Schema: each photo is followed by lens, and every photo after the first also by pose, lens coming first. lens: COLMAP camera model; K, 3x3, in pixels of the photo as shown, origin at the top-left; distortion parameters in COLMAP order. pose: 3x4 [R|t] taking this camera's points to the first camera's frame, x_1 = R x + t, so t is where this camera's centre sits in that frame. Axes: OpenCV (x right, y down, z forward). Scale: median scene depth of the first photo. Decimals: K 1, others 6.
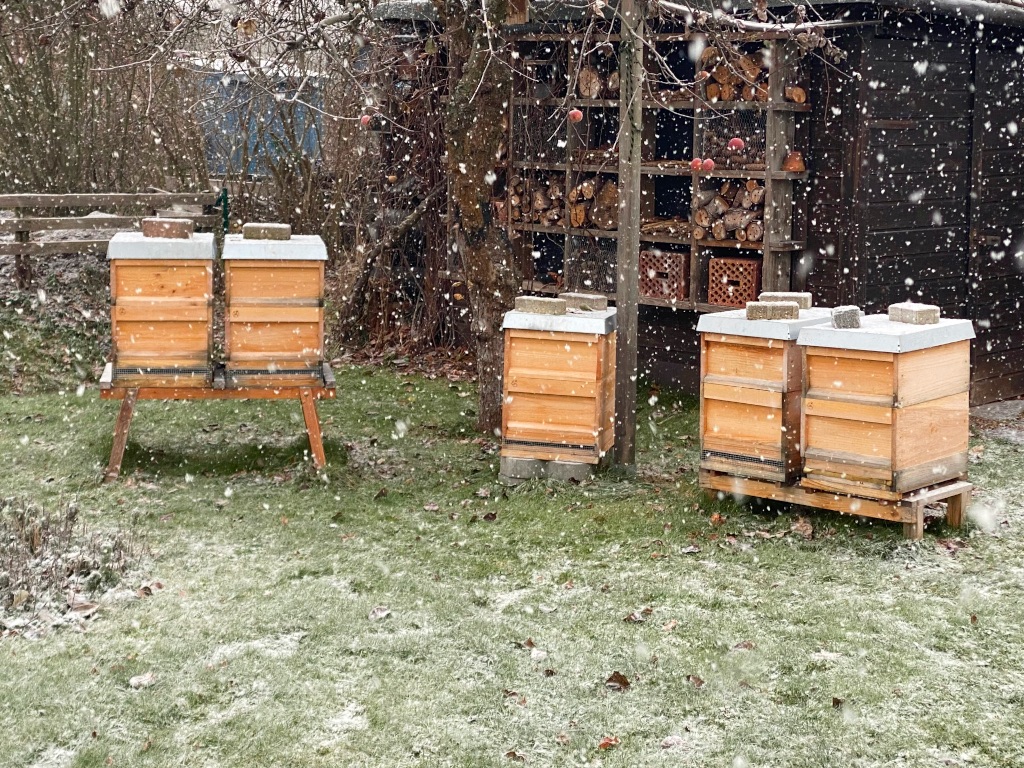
lens RADIAL K [[1903.4, 0, 513.4], [0, 1903.4, 385.1], [0, 0, 1]] dist [-0.058756, 0.000000]
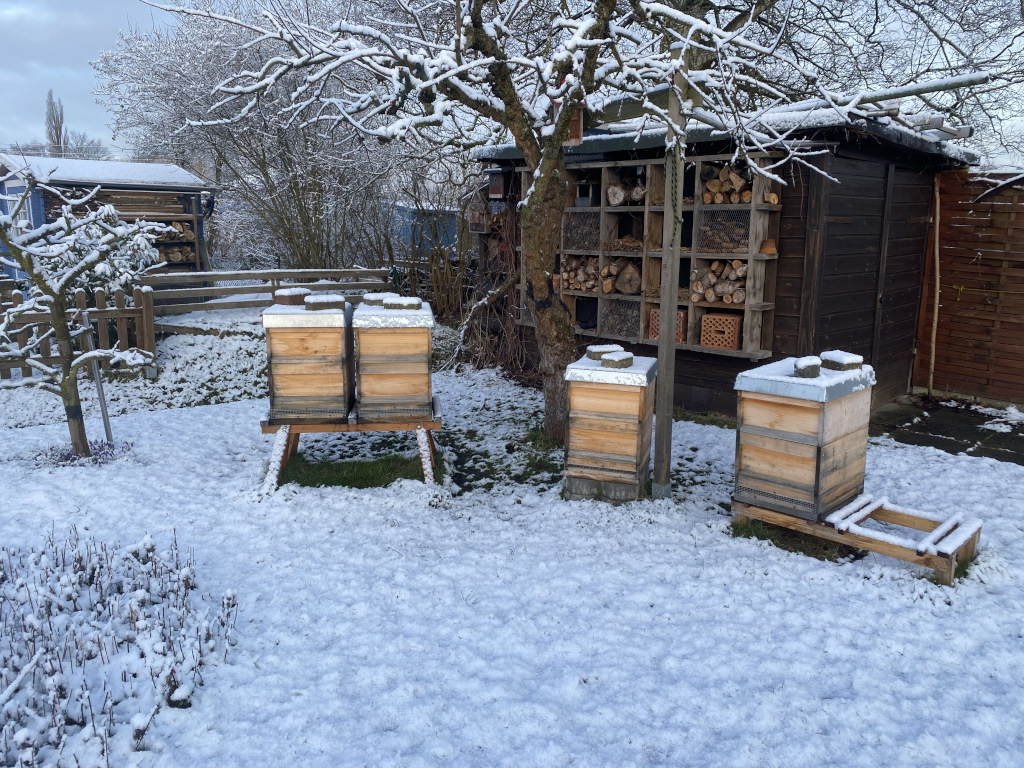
lens RADIAL K [[779.9, 0, 504.9], [0, 779.9, 383.6], [0, 0, 1]] dist [0.010691, -0.032833]
pose [[0.998902, -0.003060, -0.046749, -0.023526], [0.005278, 0.998862, 0.047396, -0.050748], [0.046551, -0.047591, 0.997782, 0.463512]]
